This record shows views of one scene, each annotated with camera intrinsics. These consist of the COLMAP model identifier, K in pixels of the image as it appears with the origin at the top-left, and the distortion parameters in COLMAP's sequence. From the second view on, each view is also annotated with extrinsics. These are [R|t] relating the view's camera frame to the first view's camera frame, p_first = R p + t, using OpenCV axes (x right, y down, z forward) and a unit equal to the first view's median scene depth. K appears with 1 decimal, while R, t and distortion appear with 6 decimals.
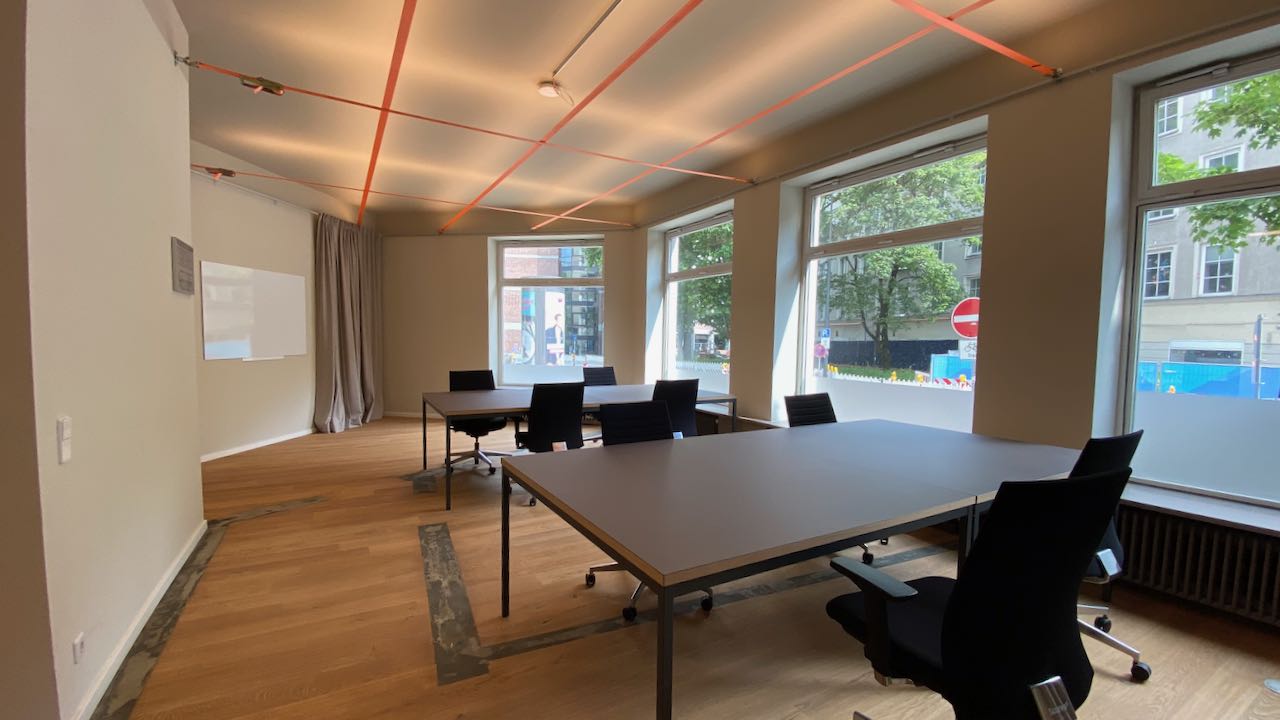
lens RADIAL K [[549.6, 0, 640.0], [0, 549.6, 360.0], [0, 0, 1]] dist [0.001356, 0.000131]
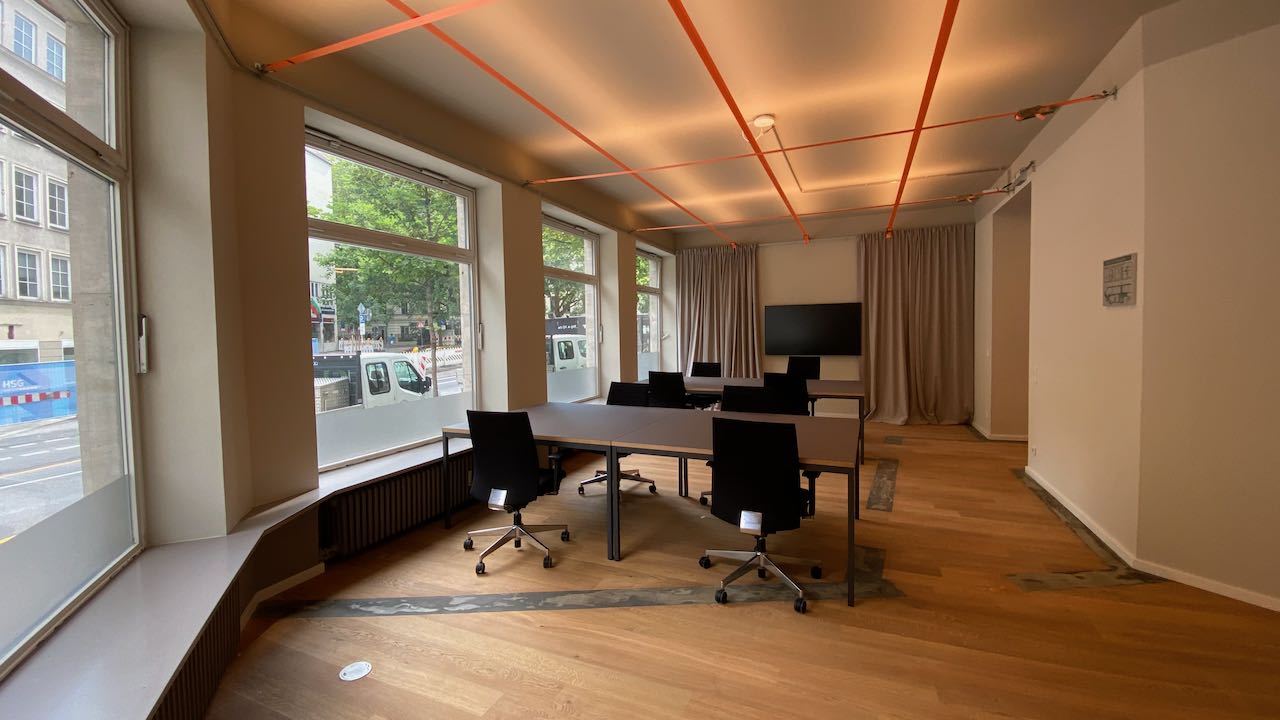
lens RADIAL K [[534.6, 0, 640.0], [0, 534.6, 360.0], [0, 0, 1]] dist [-0.001036, -0.000038]
pose [[-0.619776, -0.051820, 0.783066, -0.910350], [0.044588, 0.993881, 0.101060, -0.135689], [-0.783511, 0.097550, -0.613672, 2.012390]]
